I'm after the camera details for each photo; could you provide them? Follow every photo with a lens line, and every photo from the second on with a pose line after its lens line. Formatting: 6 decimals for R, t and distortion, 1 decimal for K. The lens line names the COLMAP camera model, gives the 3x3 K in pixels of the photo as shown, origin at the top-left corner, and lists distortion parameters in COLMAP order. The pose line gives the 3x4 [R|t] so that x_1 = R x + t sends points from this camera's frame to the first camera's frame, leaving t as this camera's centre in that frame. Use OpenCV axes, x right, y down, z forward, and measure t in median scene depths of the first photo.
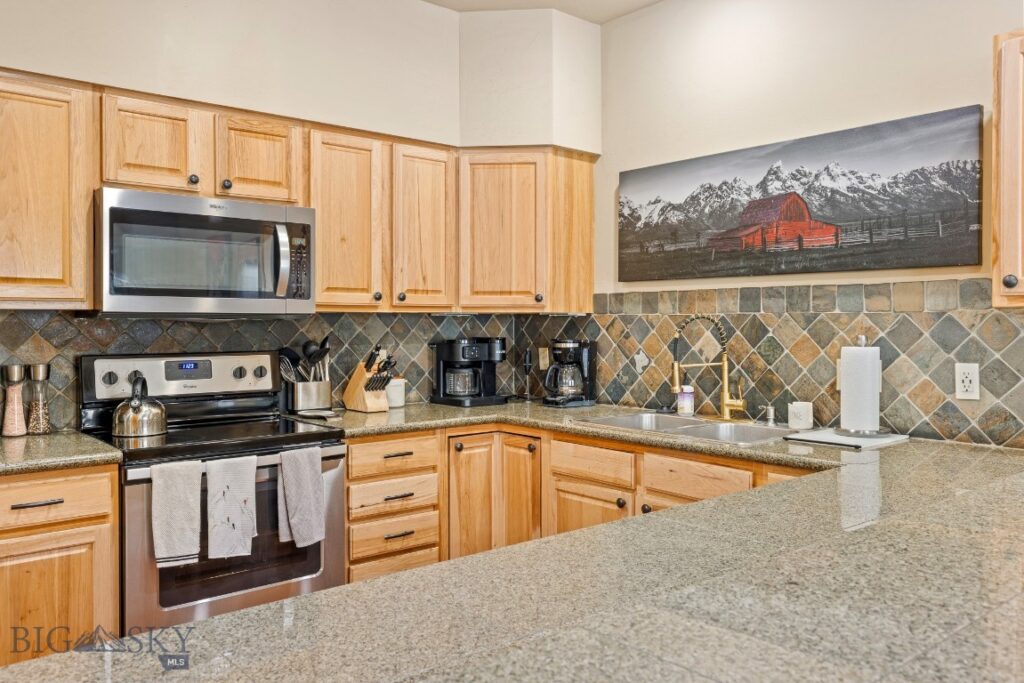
lens RADIAL K [[791.8, 0, 514.5], [0, 791.8, 329.8], [0, 0, 1]] dist [0.002957, 0.001132]
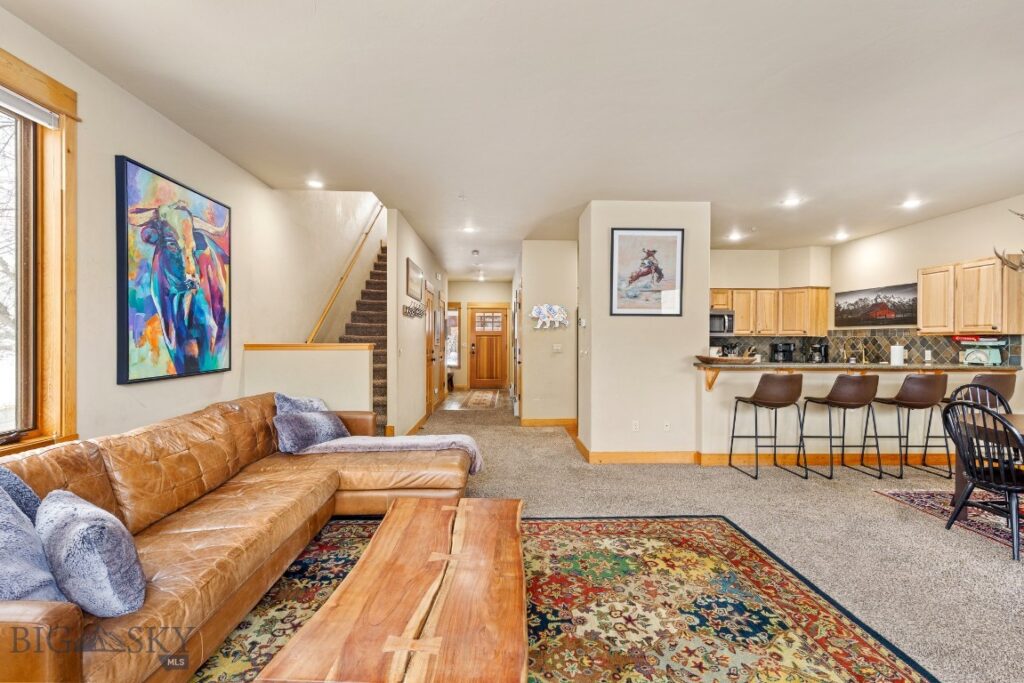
lens RADIAL K [[461.9, 0, 510.5], [0, 461.9, 338.8], [0, 0, 1]] dist [0.007182, -0.000301]
pose [[0.780993, 0.006066, -0.624511, 0.329534], [-0.013518, 0.999883, -0.007193, 0.024867], [0.624394, 0.014060, 0.780983, -1.551566]]
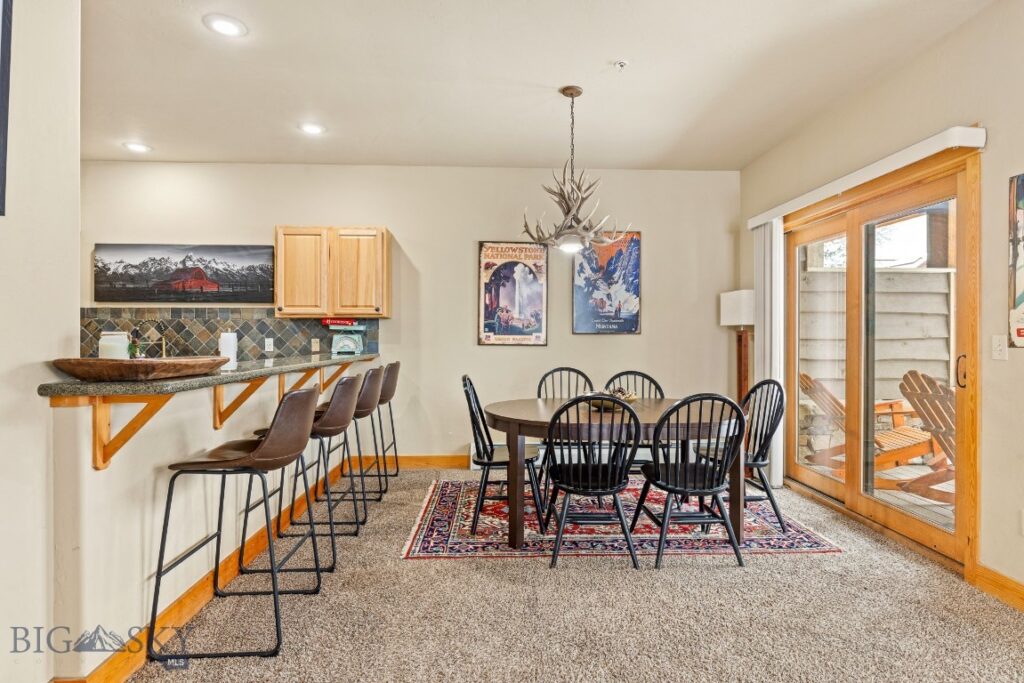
lens RADIAL K [[522.5, 0, 514.2], [0, 522.5, 336.1], [0, 0, 1]] dist [-0.004598, 0.002548]
pose [[0.612990, 0.002090, 0.790088, -0.276370], [0.007190, 0.999940, -0.008223, 0.045314], [-0.790058, 0.010722, 0.612938, -0.638656]]
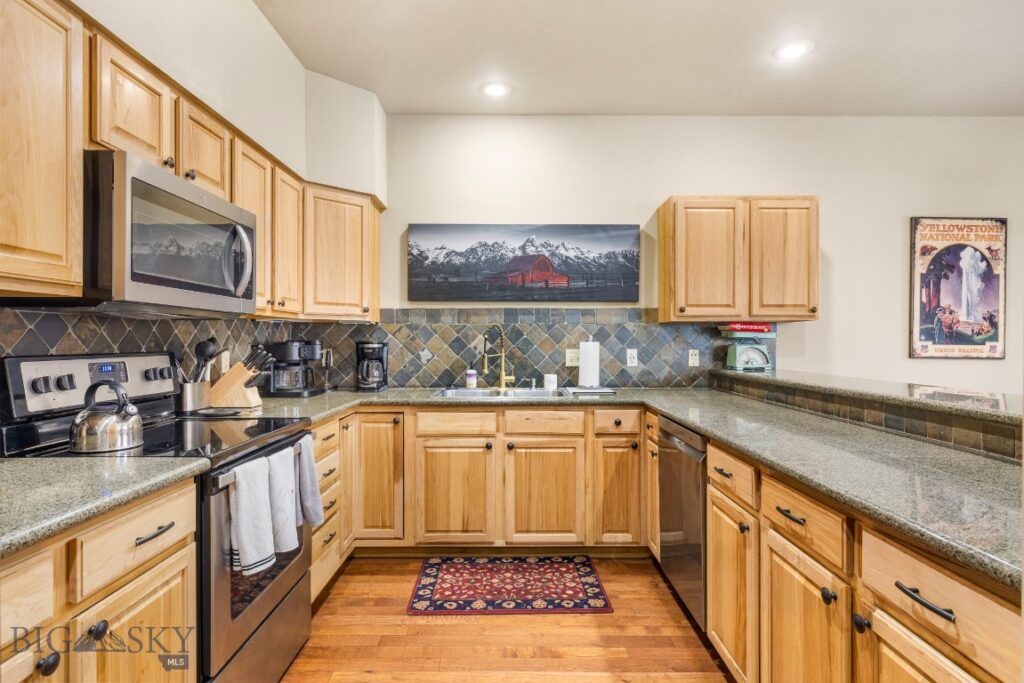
lens RADIAL K [[545.0, 0, 512.8], [0, 545.0, 340.8], [0, 0, 1]] dist [0.008319, -0.002239]
pose [[0.643619, -0.000215, 0.765346, -0.582865], [0.007138, 0.999958, -0.005722, 0.021662], [-0.765313, 0.009146, 0.643594, 0.266190]]
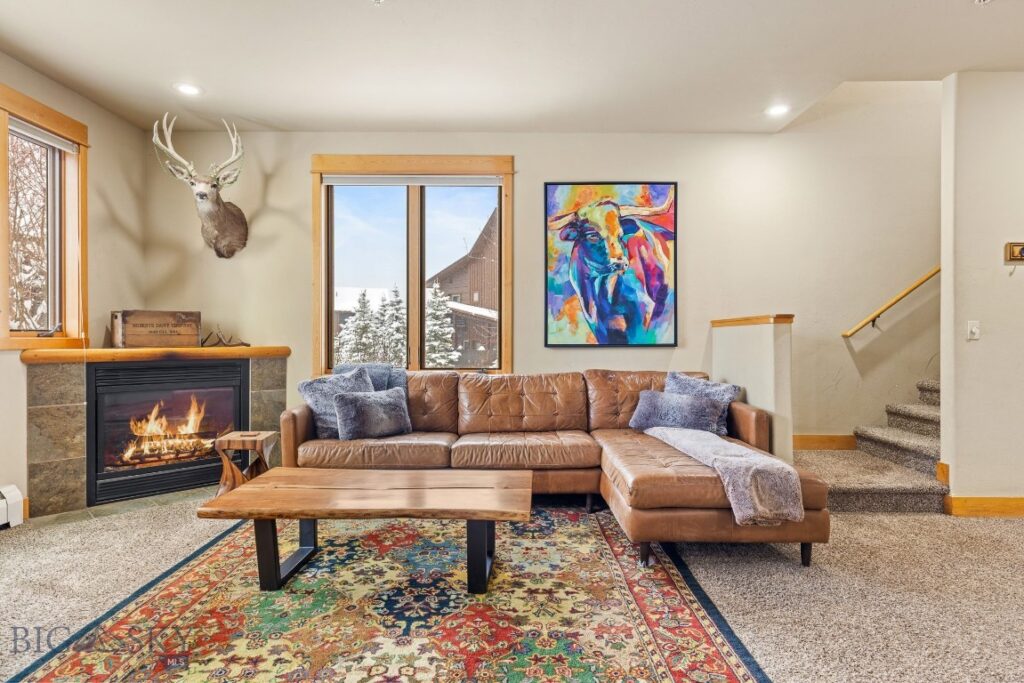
lens RADIAL K [[571.1, 0, 513.7], [0, 571.1, 340.3], [0, 0, 1]] dist [0.009250, -0.001508]
pose [[-0.644871, 0.005192, -0.764274, 0.406955], [-0.010309, 0.999827, 0.015491, 0.073262], [0.764222, 0.017869, -0.644705, -0.442159]]
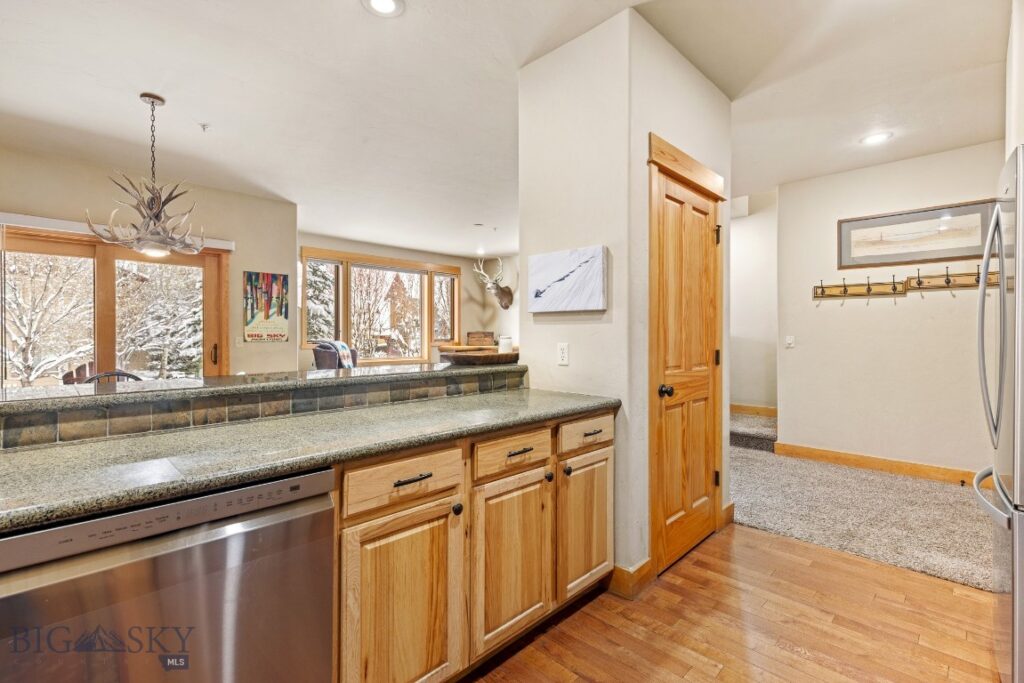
lens RADIAL K [[461.9, 0, 514.5], [0, 461.9, 336.6], [0, 0, 1]] dist [0.007182, -0.000301]
pose [[-0.996003, 0.003601, -0.089247, -0.034000], [0.002306, 0.999891, 0.014605, 0.021107], [0.089289, 0.014341, -0.995902, 0.922541]]
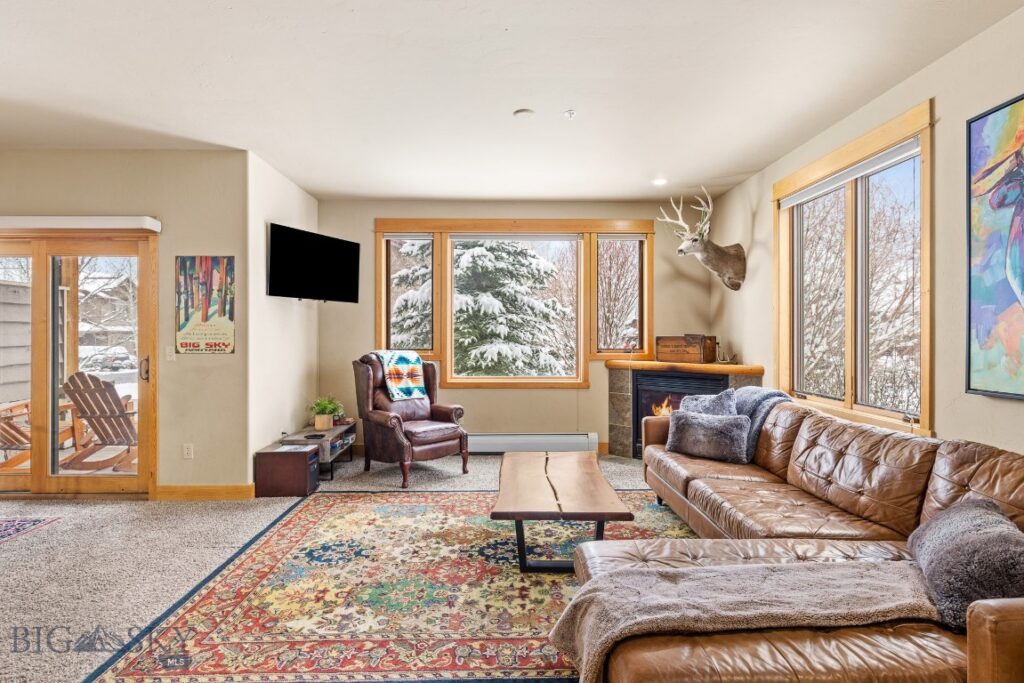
lens RADIAL K [[522.5, 0, 516.0], [0, 522.5, 334.7], [0, 0, 1]] dist [-0.004598, 0.002548]
pose [[-0.778482, 0.000485, 0.627667, -0.726749], [0.009027, 0.999905, 0.010423, 0.007720], [-0.627602, 0.013780, -0.778412, -0.261538]]
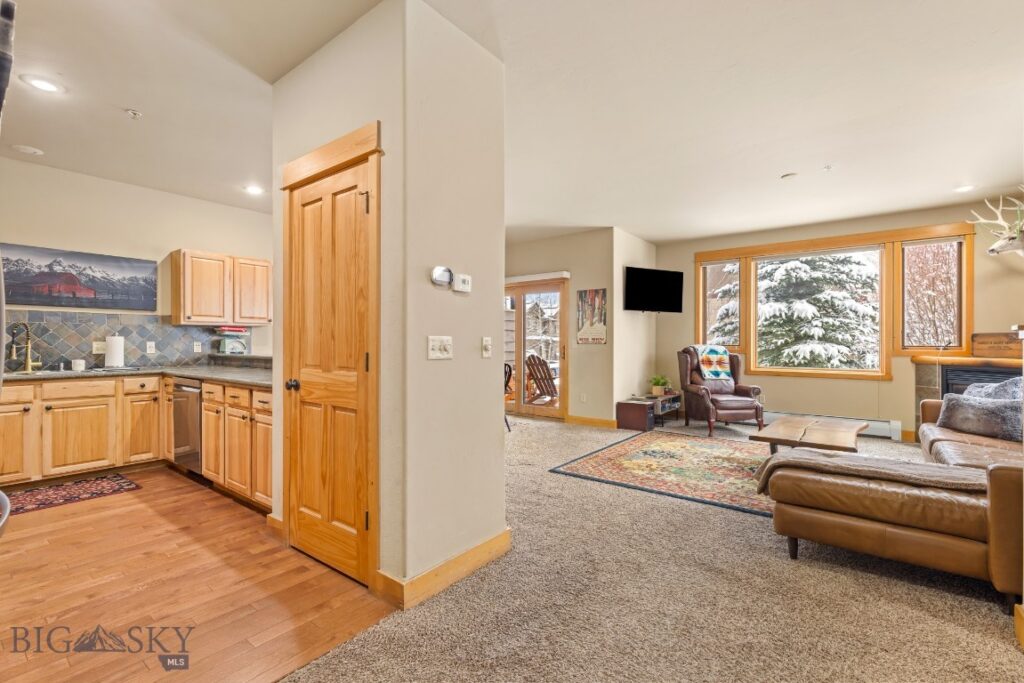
lens RADIAL K [[461.9, 0, 512.5], [0, 461.9, 340.9], [0, 0, 1]] dist [0.007182, -0.000301]
pose [[-0.206205, 0.003780, 0.978501, -1.246134], [0.010718, 0.999941, -0.001604, 0.047020], [-0.978450, 0.010157, -0.206234, -0.019730]]
